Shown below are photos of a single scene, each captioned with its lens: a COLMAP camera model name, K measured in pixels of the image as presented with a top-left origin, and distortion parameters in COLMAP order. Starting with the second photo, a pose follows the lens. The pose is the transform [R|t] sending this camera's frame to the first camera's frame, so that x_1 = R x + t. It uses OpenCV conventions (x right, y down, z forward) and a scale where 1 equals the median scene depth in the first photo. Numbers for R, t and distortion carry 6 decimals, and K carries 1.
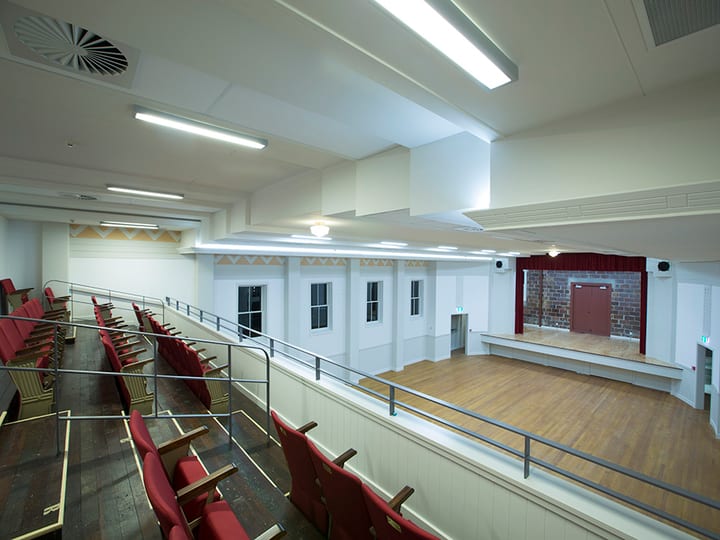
lens RADIAL K [[324.9, 0, 370.0], [0, 324.9, 265.1], [0, 0, 1]] dist [-0.020533, 0.002765]
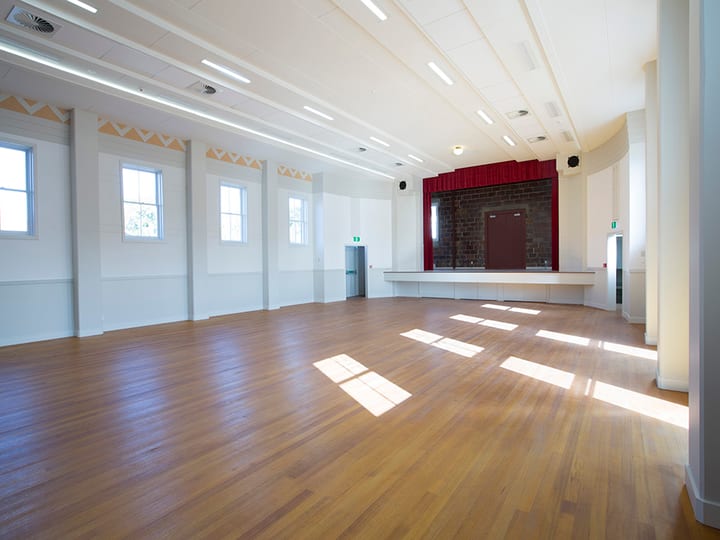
lens RADIAL K [[374.7, 0, 366.9], [0, 374.7, 268.7], [0, 0, 1]] dist [-0.055789, -0.000410]
pose [[0.975172, -0.034411, 0.218760, 0.107356], [0.031127, 0.999345, 0.018442, 0.207299], [-0.219251, -0.011174, 0.975605, 0.109988]]
